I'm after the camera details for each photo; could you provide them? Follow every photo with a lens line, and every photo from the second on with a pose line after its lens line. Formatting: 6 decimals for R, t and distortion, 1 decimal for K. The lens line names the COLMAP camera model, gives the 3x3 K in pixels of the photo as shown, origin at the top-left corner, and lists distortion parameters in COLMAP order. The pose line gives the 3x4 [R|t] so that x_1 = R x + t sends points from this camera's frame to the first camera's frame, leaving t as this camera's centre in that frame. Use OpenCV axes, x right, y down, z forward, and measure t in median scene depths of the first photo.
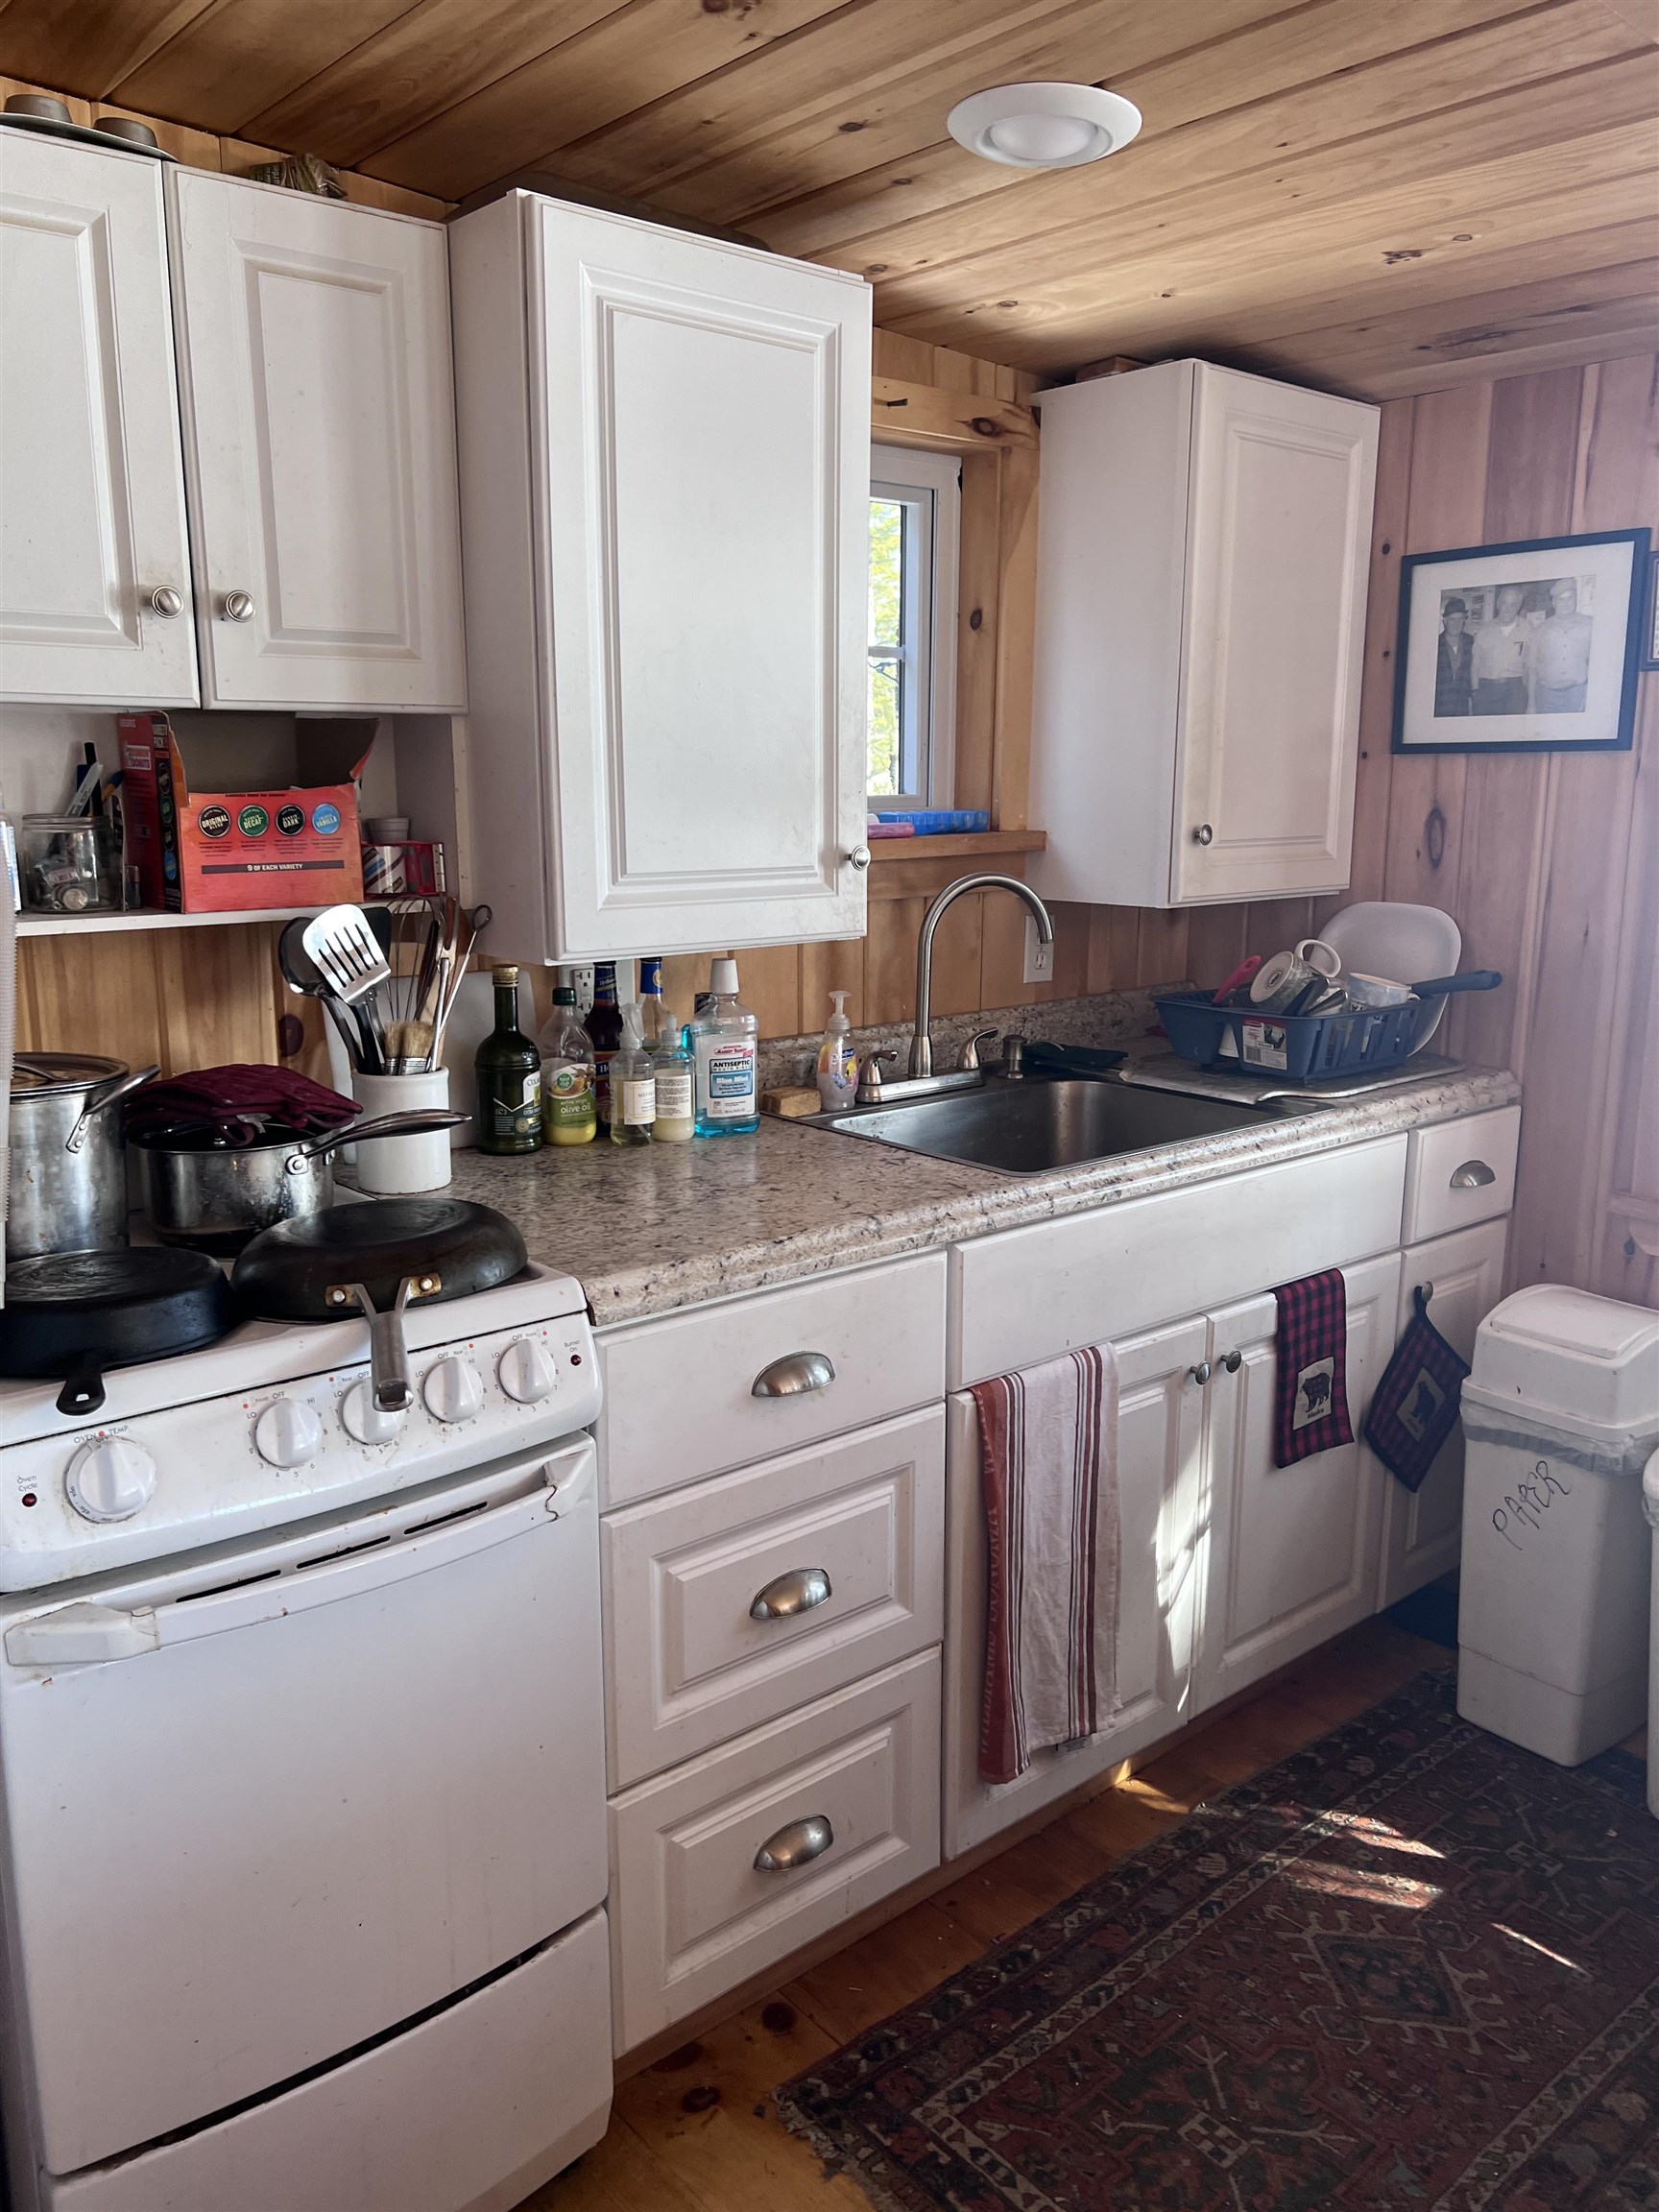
lens RADIAL K [[1652.1, 0, 844.7], [0, 1652.1, 1117.1], [0, 0, 1]] dist [0.073061, -0.089040]
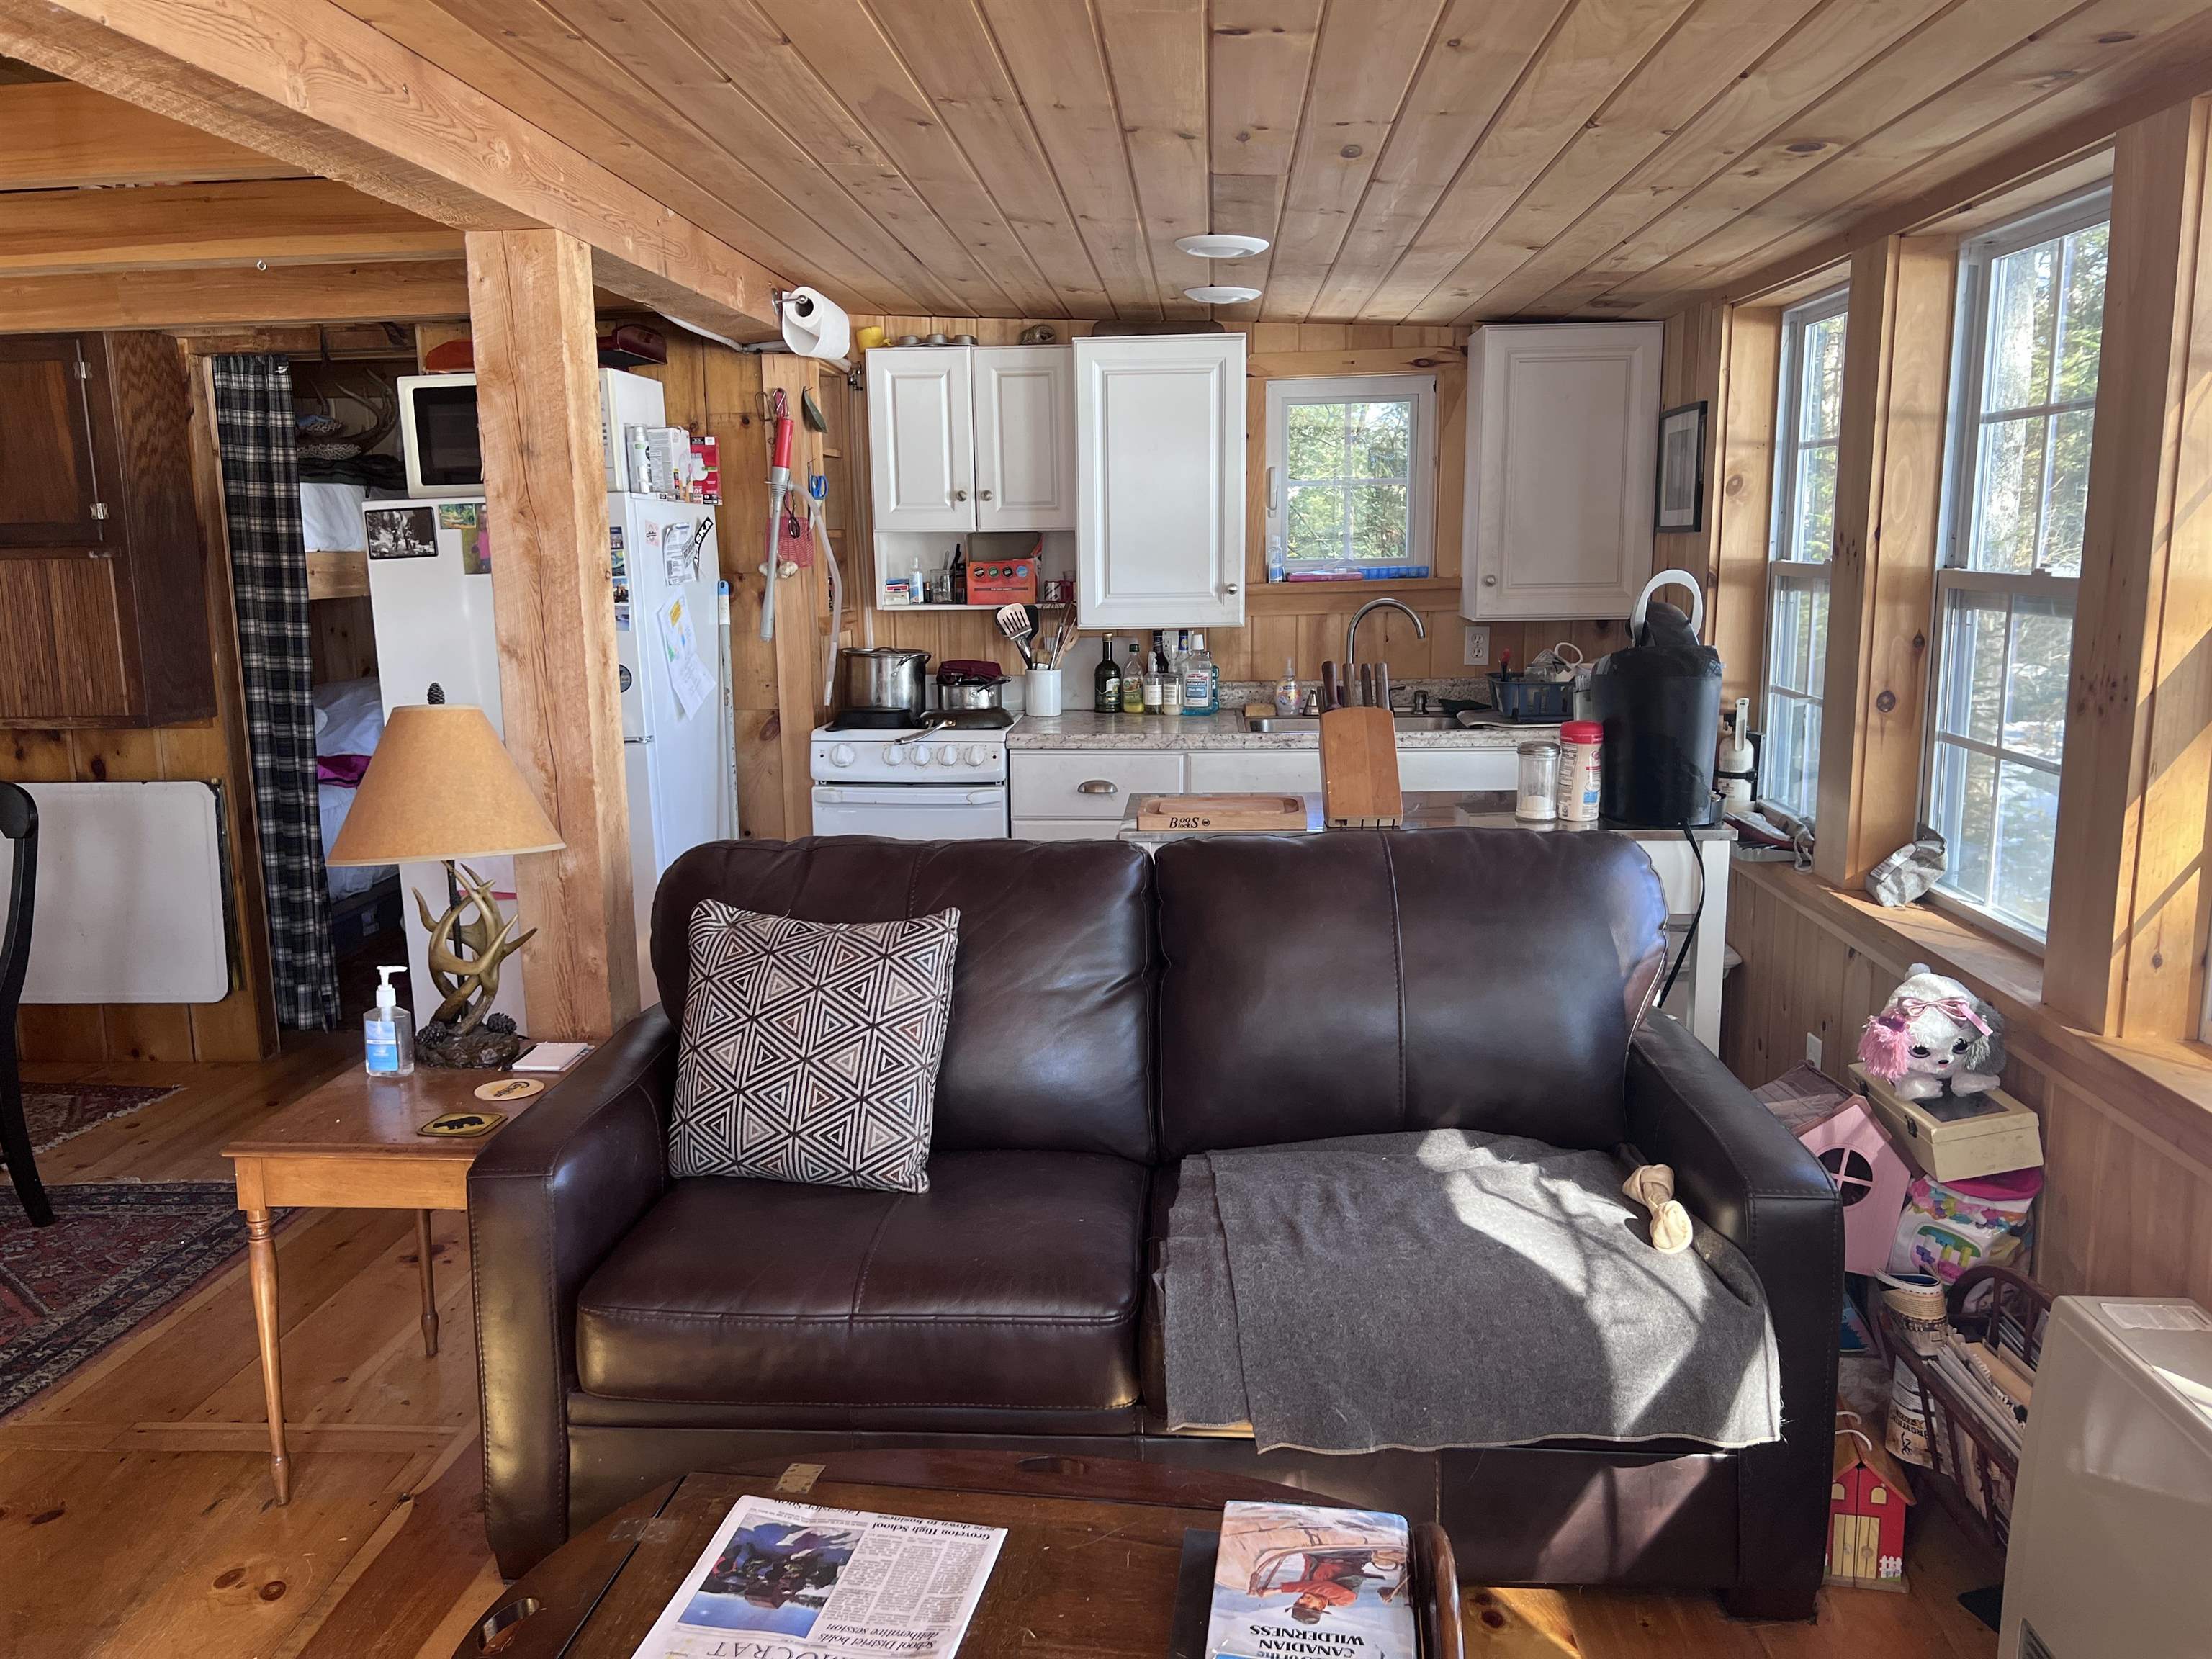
lens RADIAL K [[1652.1, 0, 1091.3], [0, 1652.1, 831.9], [0, 0, 1]] dist [0.073061, -0.089040]
pose [[0.709049, 0.116599, -0.695452, 1.405497], [-0.128916, 0.991047, 0.034721, 0.108541], [0.693275, 0.065036, 0.717733, -0.672048]]
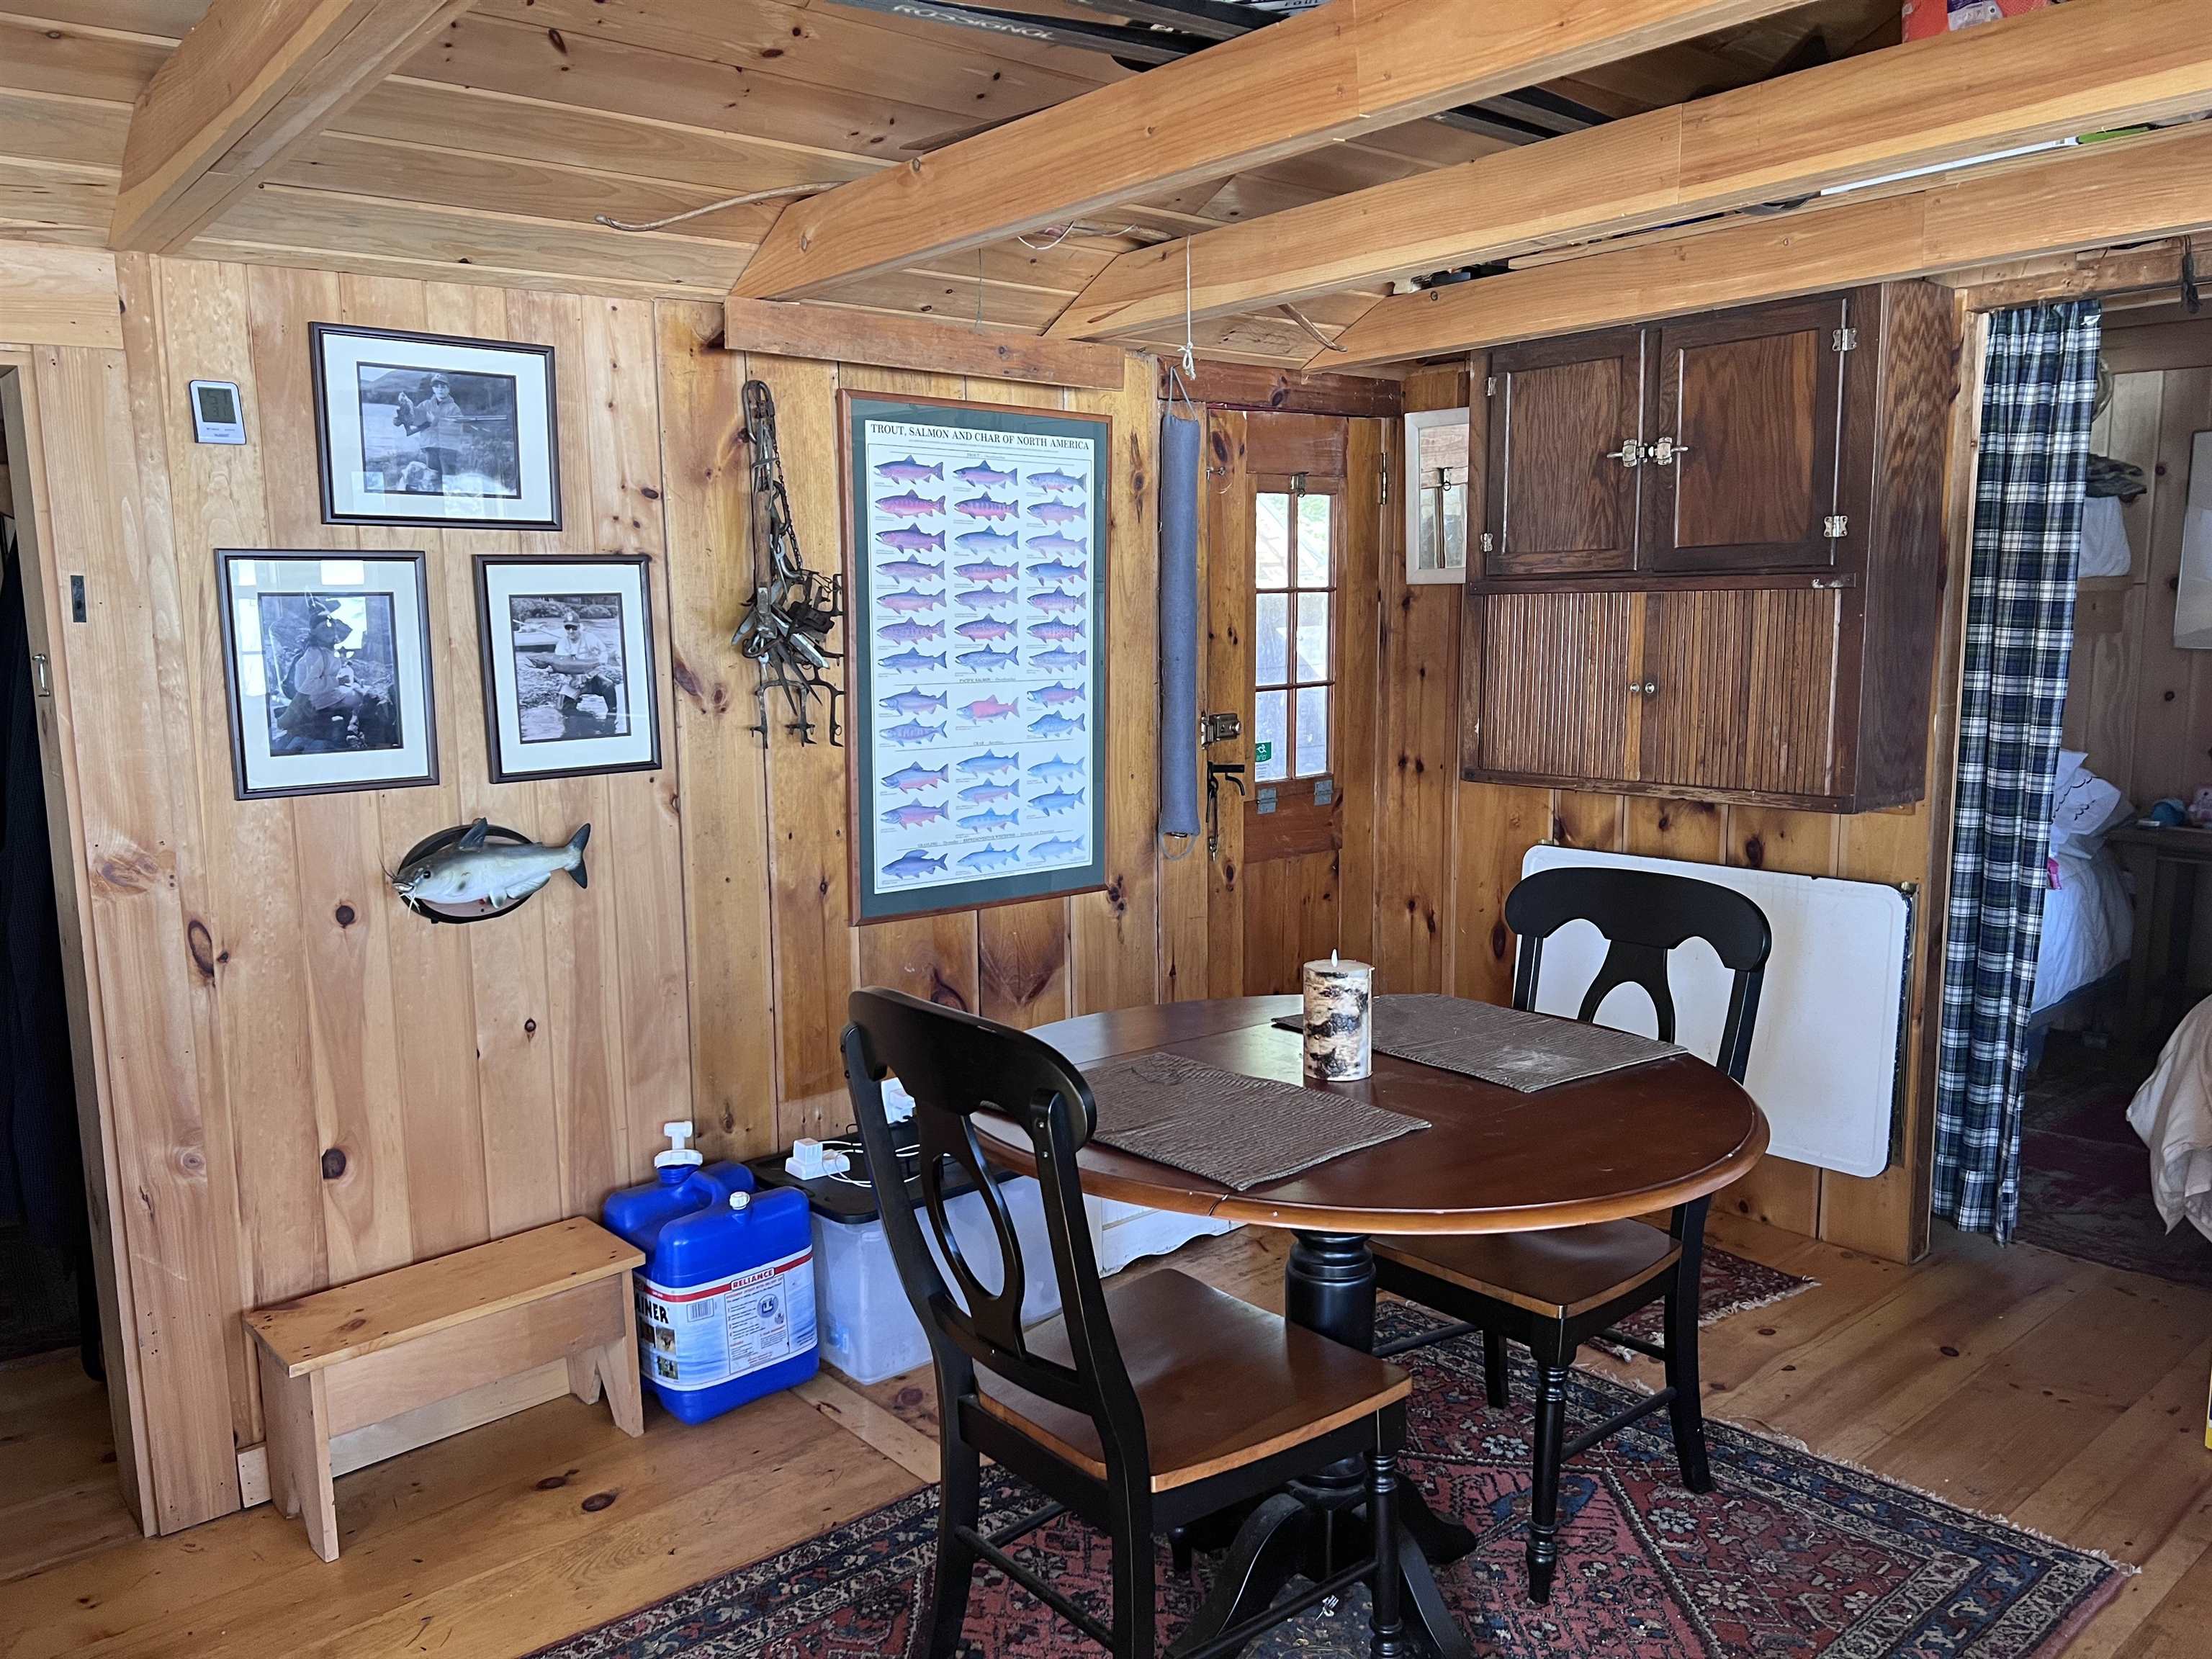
lens RADIAL K [[1652.1, 0, 1121.2], [0, 1652.1, 841.3], [0, 0, 1]] dist [0.073061, -0.089040]
pose [[0.004787, 0.151600, -0.988430, 0.671809], [-0.182200, 0.972028, 0.148202, 0.121613], [0.983250, 0.179383, 0.032275, -0.713488]]
